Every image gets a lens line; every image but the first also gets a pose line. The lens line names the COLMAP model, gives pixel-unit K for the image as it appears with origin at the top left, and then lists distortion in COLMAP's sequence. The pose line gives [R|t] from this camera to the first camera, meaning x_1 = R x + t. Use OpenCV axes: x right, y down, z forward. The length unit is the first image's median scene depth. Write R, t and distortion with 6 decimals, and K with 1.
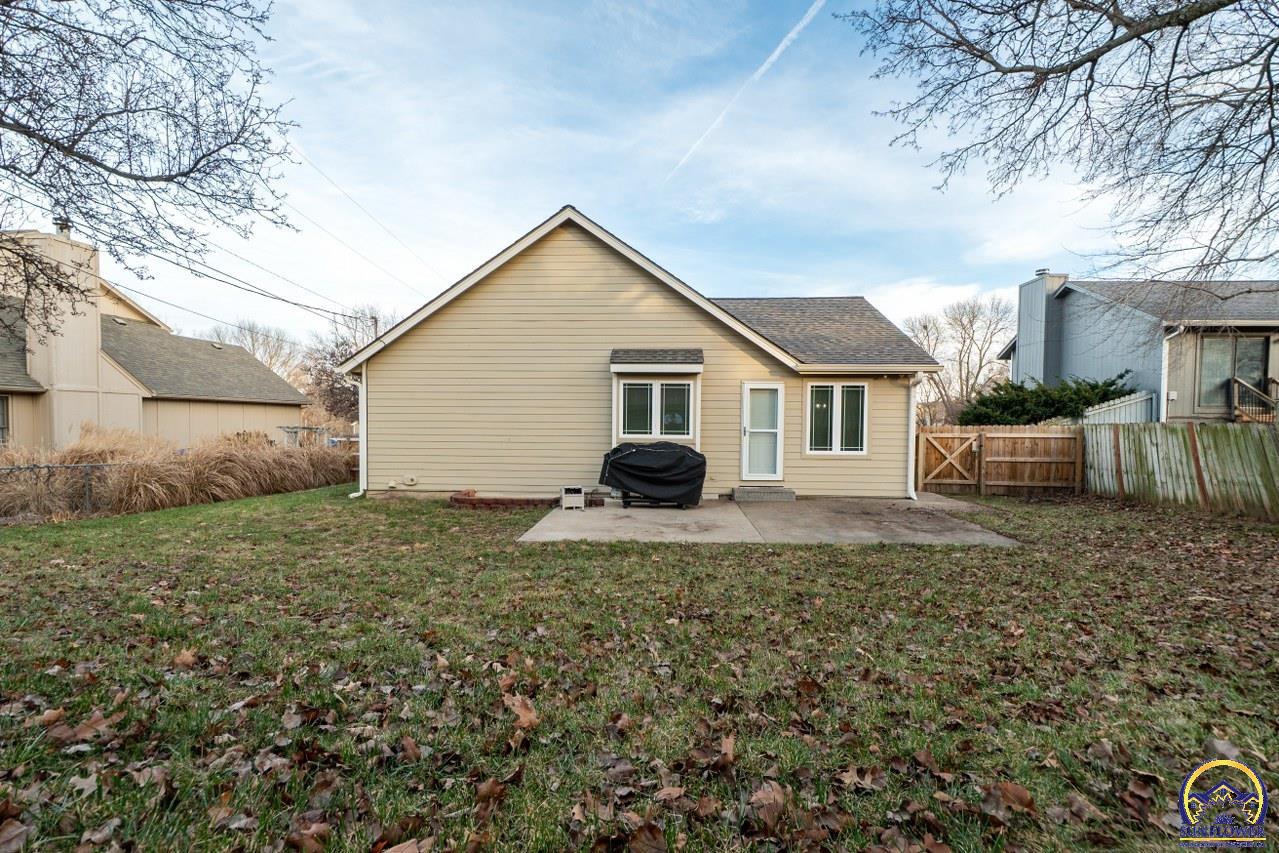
lens RADIAL K [[579.4, 0, 629.0], [0, 579.4, 433.5], [0, 0, 1]] dist [0.001478, -0.000897]
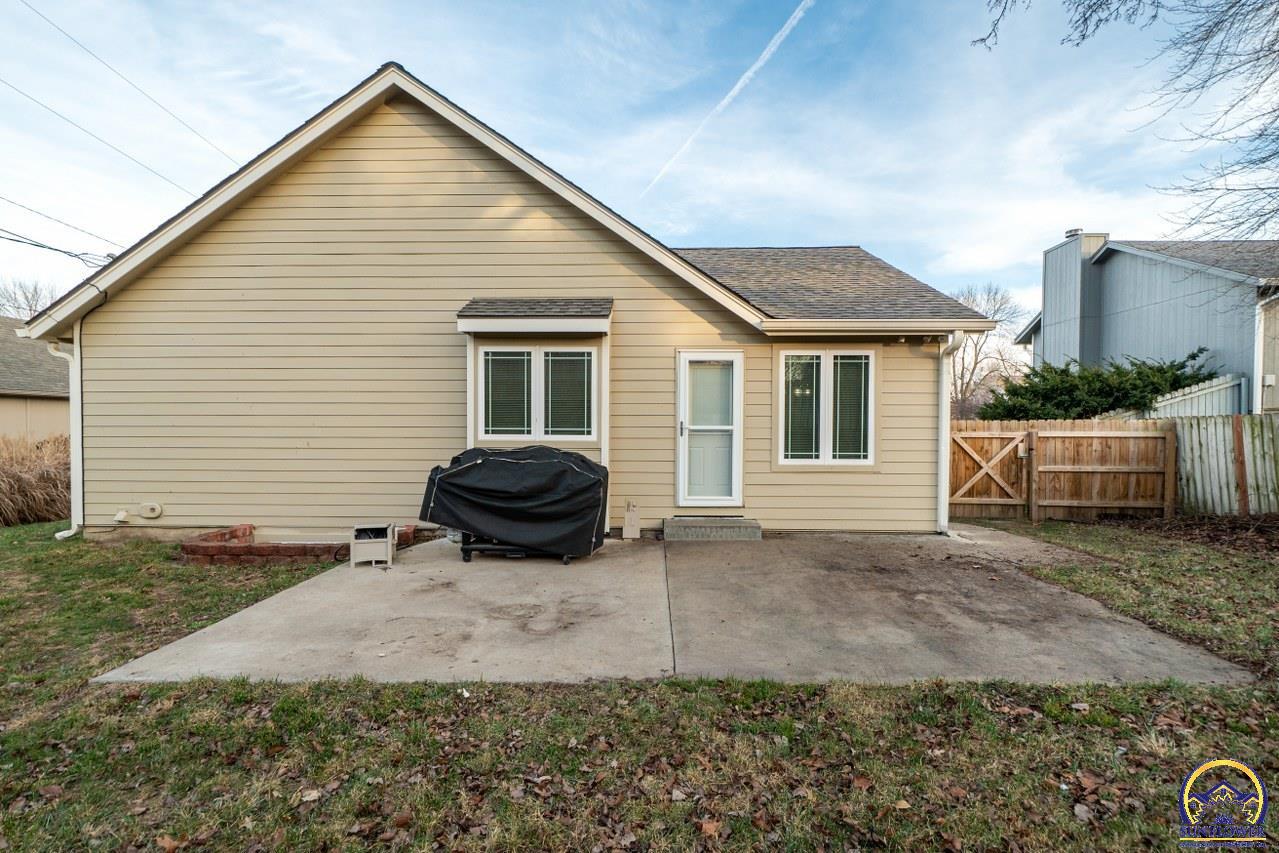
lens RADIAL K [[579.4, 0, 636.5], [0, 579.4, 432.0], [0, 0, 1]] dist [0.001478, -0.000897]
pose [[0.999408, -0.004991, 0.034029, 0.128144], [0.005324, 0.999939, -0.009716, 0.005417], [-0.033978, 0.009892, 0.999374, 0.369807]]
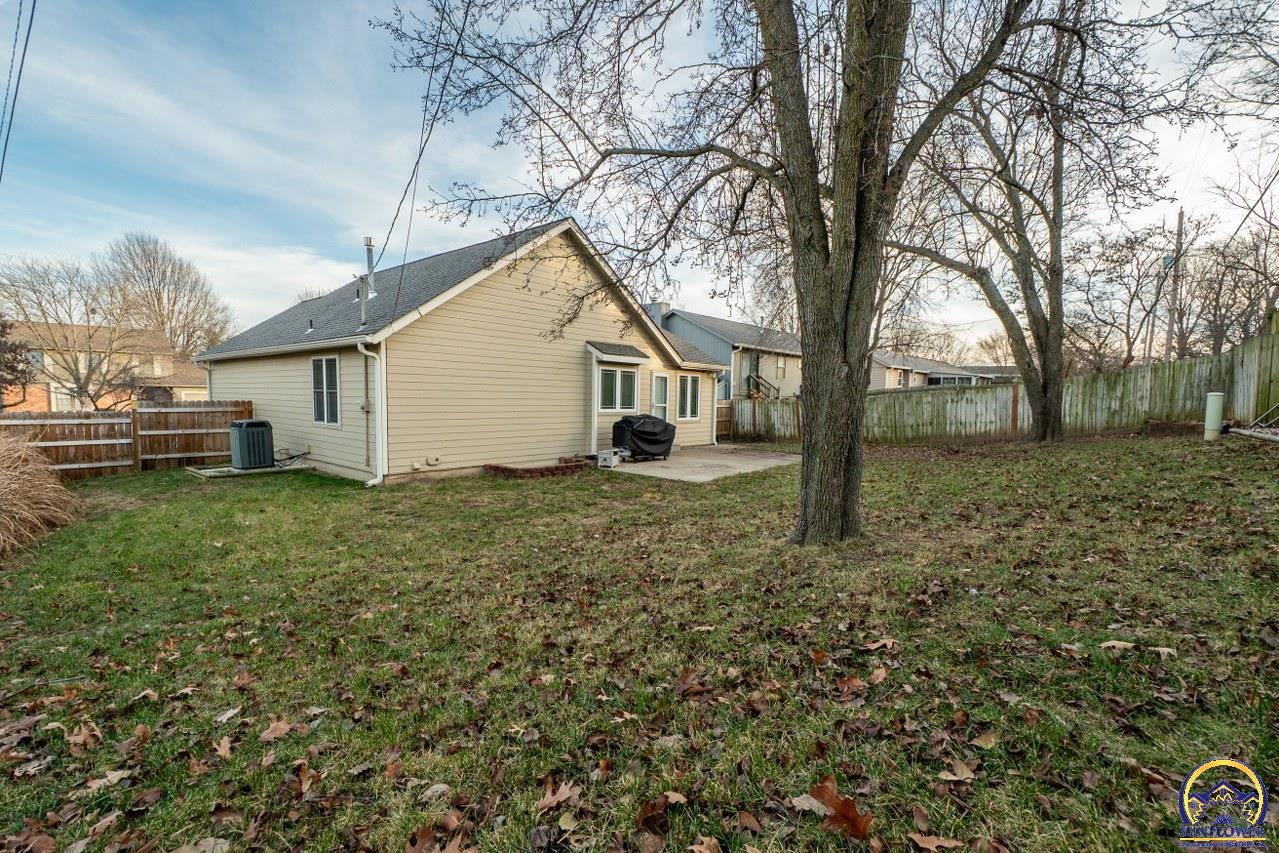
lens RADIAL K [[579.4, 0, 631.8], [0, 579.4, 436.7], [0, 0, 1]] dist [0.001478, -0.000897]
pose [[0.610093, -0.052731, 0.790573, -0.966881], [0.006647, 0.998089, 0.061442, -0.015589], [-0.792302, -0.032231, 0.609277, 0.158865]]
